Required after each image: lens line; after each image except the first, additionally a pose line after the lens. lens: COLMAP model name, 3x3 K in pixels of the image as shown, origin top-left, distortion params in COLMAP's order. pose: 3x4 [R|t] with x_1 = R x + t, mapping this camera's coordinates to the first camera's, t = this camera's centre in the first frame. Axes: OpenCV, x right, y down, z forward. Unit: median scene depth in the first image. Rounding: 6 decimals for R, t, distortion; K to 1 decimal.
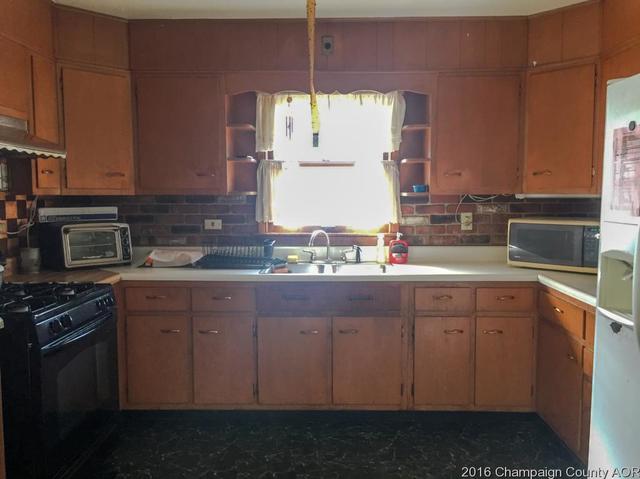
lens RADIAL K [[541.8, 0, 321.2], [0, 541.8, 241.4], [0, 0, 1]] dist [0.032614, 0.001454]
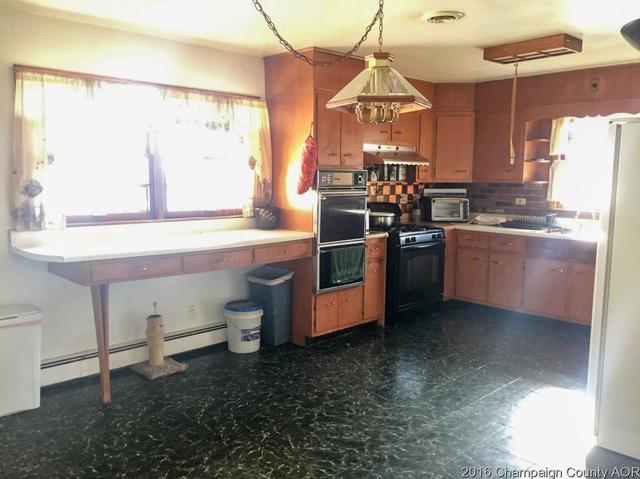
lens RADIAL K [[541.8, 0, 319.9], [0, 541.8, 240.0], [0, 0, 1]] dist [0.032614, 0.001454]
pose [[0.704156, 0.093013, -0.703926, 0.562611], [-0.067837, 0.995661, 0.063702, 0.020446], [0.706797, 0.002896, 0.707411, -0.585131]]
